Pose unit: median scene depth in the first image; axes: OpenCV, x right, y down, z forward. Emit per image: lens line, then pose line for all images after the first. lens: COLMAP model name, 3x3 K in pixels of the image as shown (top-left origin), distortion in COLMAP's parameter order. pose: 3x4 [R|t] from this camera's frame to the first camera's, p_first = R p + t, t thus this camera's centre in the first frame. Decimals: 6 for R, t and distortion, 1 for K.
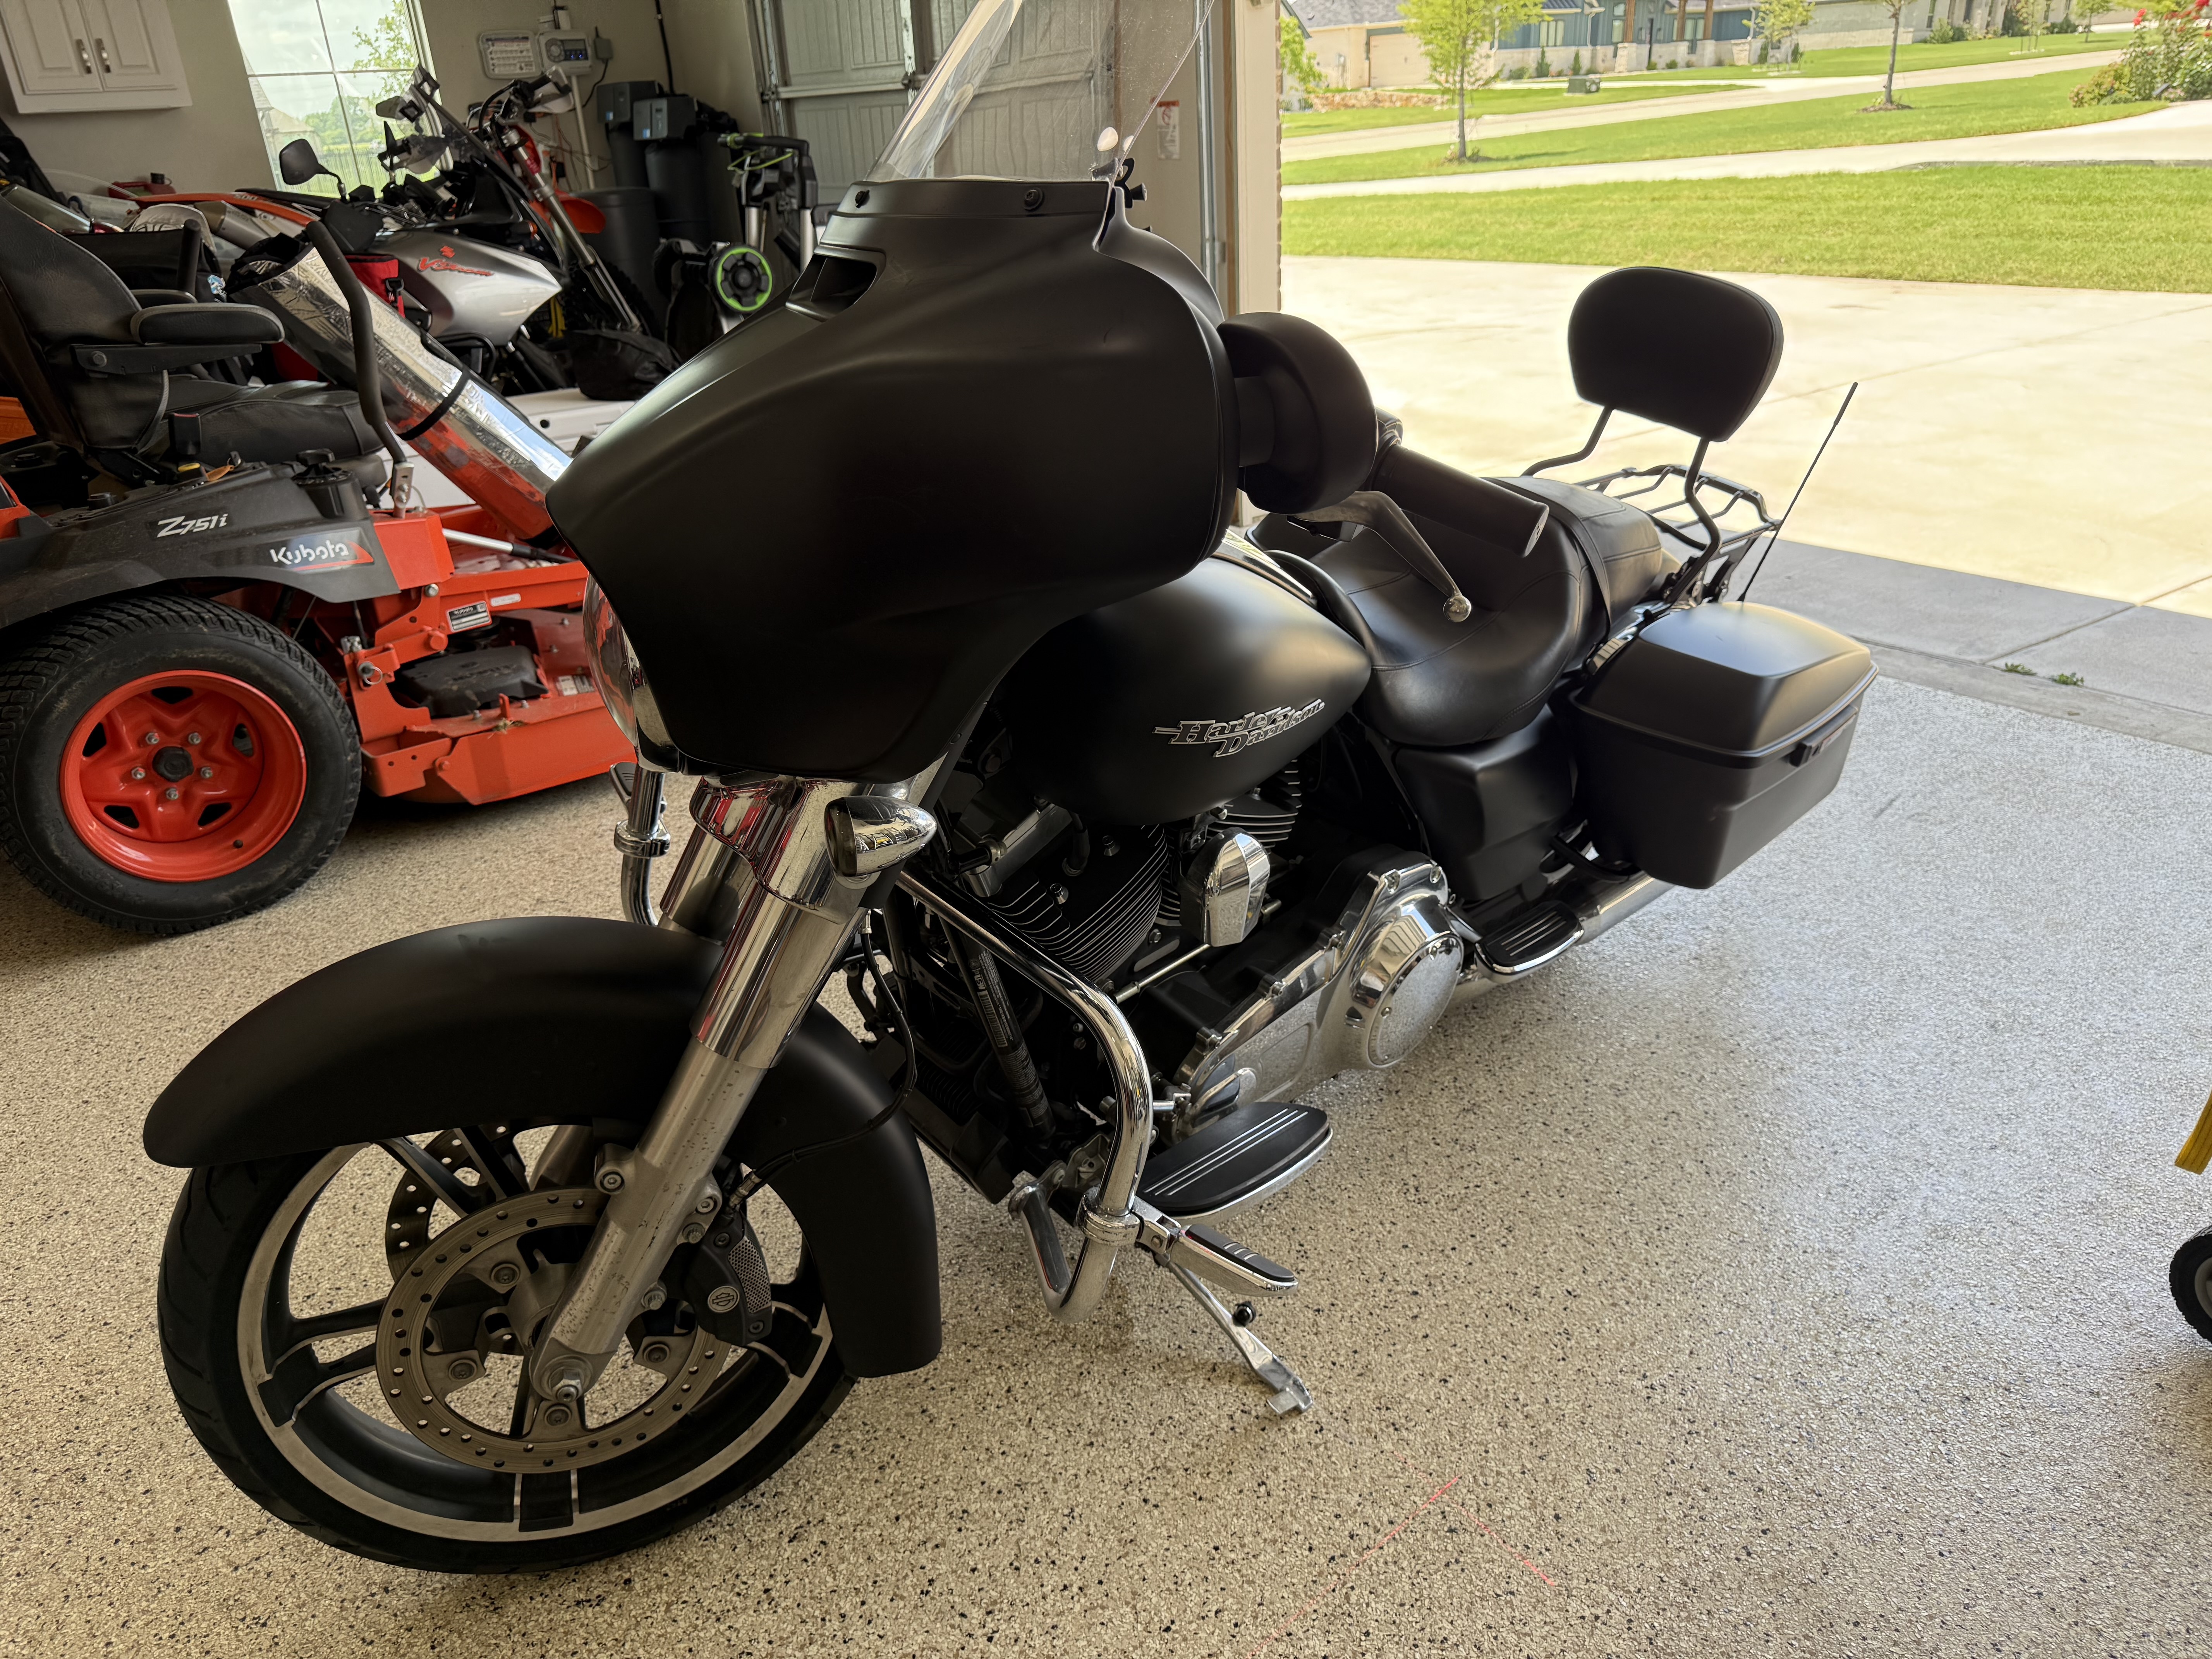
lens RADIAL K [[1549.7, 0, 1106.0], [0, 1549.7, 829.5], [0, 0, 1]] dist [0.002136, 0.004139]
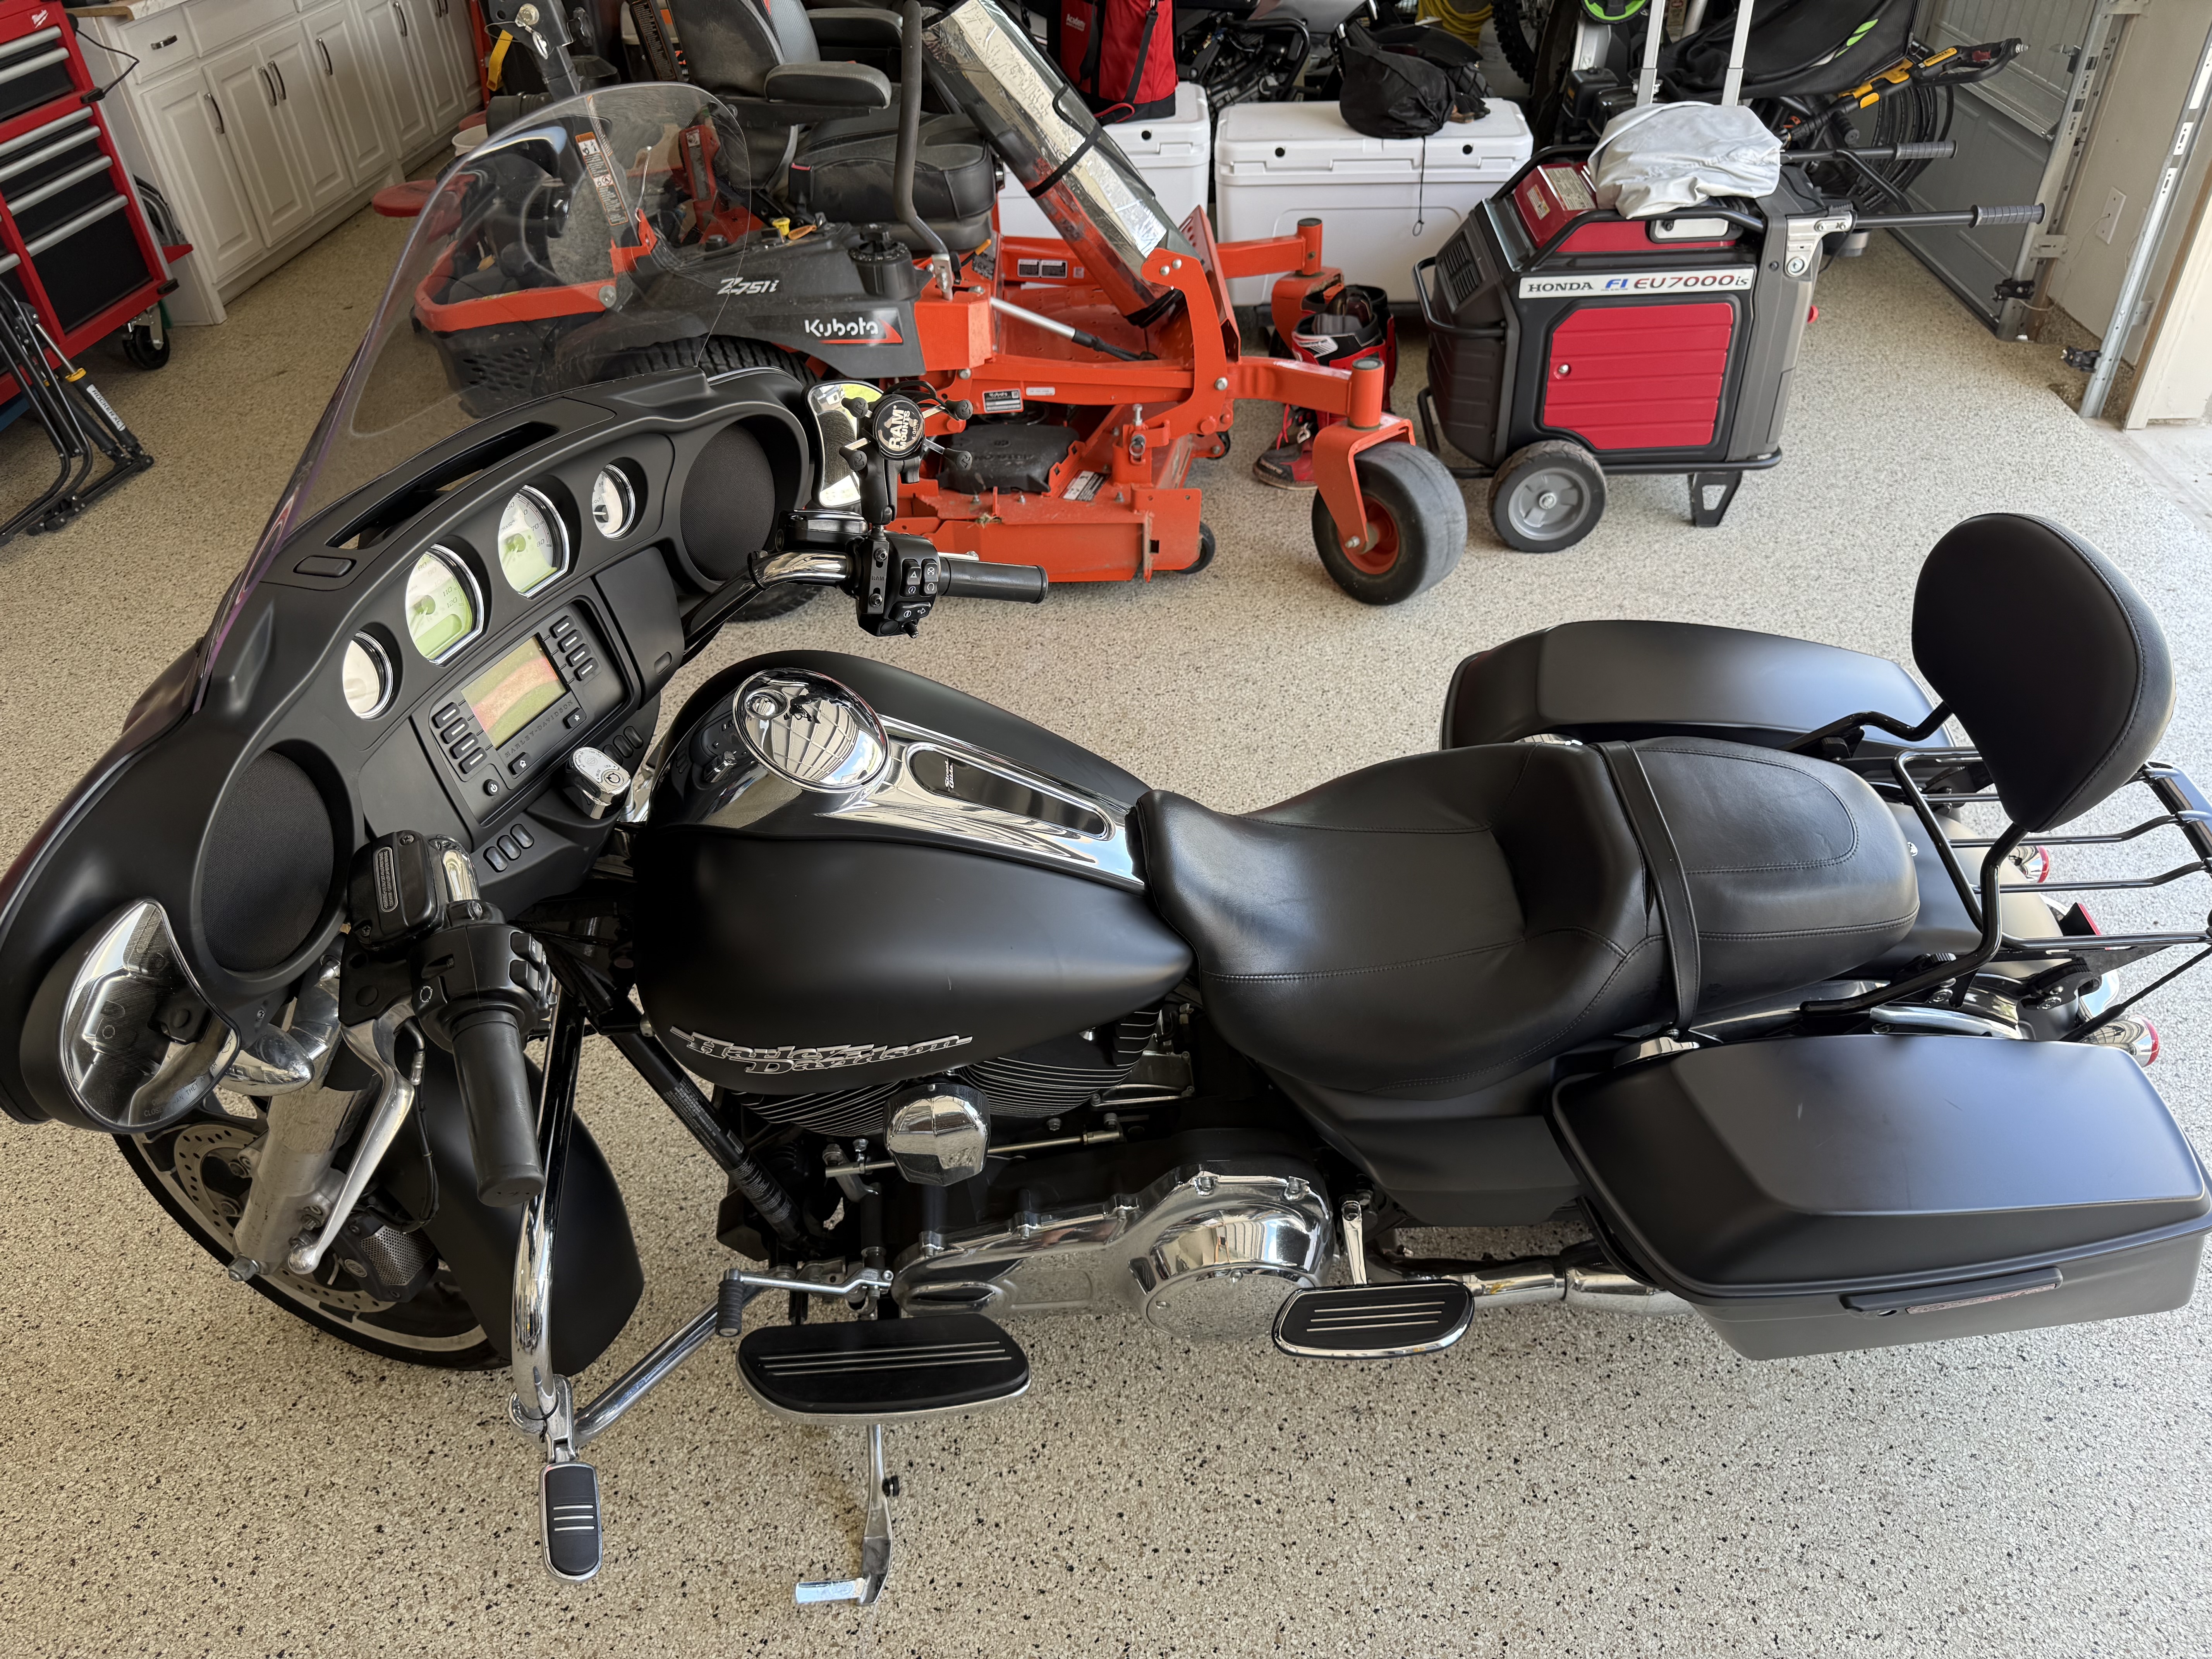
lens RADIAL K [[1573.5, 0, 1106.0], [0, 1573.5, 829.5], [0, 0, 1]] dist [0.050340, -0.082505]
pose [[0.767072, 0.404305, -0.498135, 0.324610], [-0.269760, 0.907727, 0.321344, -0.267601], [0.582091, -0.112117, 0.805357, 0.180173]]
